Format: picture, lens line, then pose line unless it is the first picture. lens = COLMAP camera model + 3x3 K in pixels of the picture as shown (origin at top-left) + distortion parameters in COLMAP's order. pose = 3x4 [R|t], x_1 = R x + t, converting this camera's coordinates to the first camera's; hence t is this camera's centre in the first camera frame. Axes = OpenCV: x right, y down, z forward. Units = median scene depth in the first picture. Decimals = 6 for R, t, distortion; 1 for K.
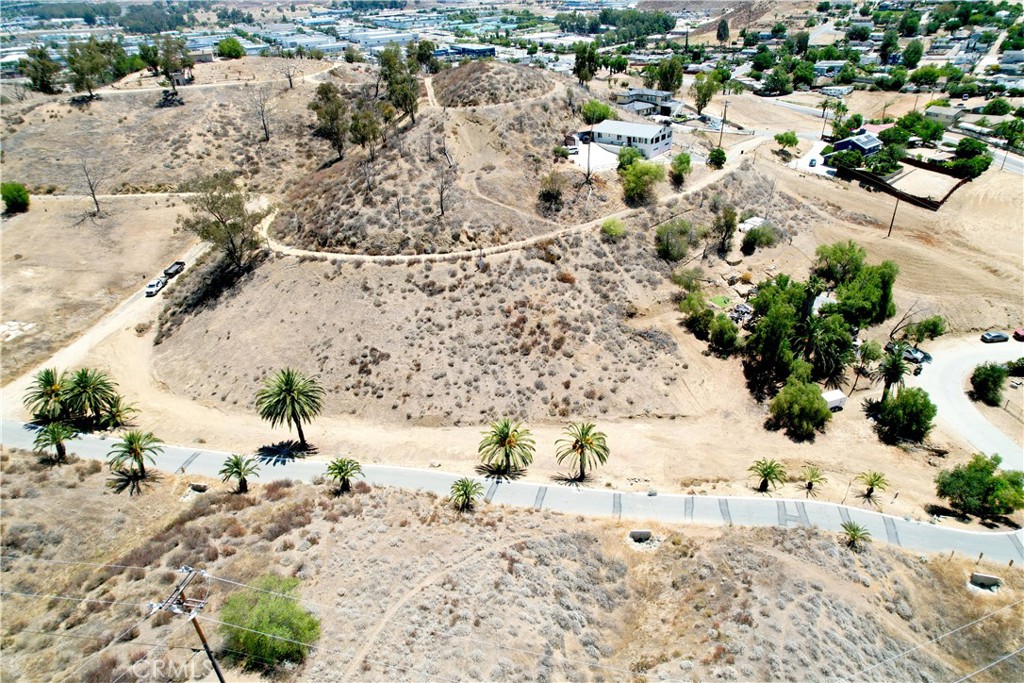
lens RADIAL K [[655.2, 0, 515.2], [0, 655.2, 341.7], [0, 0, 1]] dist [-0.072684, 0.063899]
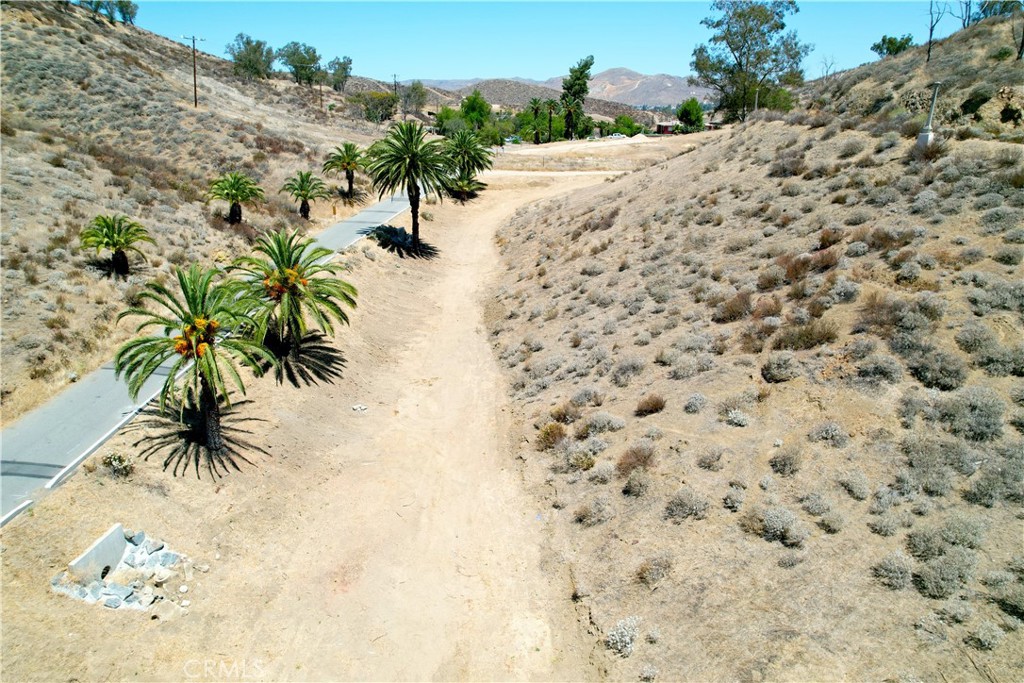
lens RADIAL K [[655.2, 0, 512.3], [0, 655.2, 340.1], [0, 0, 1]] dist [-0.072684, 0.063899]
pose [[0.089302, 0.381037, -0.920237, 0.300069], [-0.504720, 0.813828, 0.287998, -0.014785], [0.858652, 0.438743, 0.264994, 0.733604]]
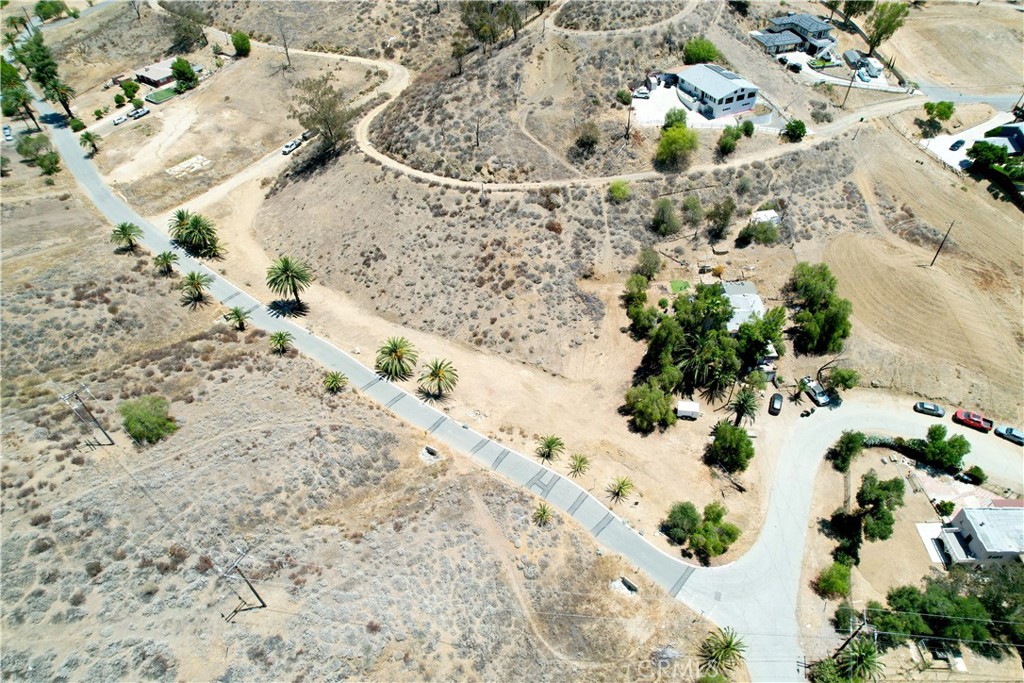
lens RADIAL K [[655.2, 0, 513.4], [0, 655.2, 341.4], [0, 0, 1]] dist [-0.072684, 0.063899]
pose [[0.886653, 0.323305, -0.330636, 0.466856], [-0.225148, 0.926332, 0.302023, -0.245807], [0.403924, -0.193348, 0.894126, -0.094541]]
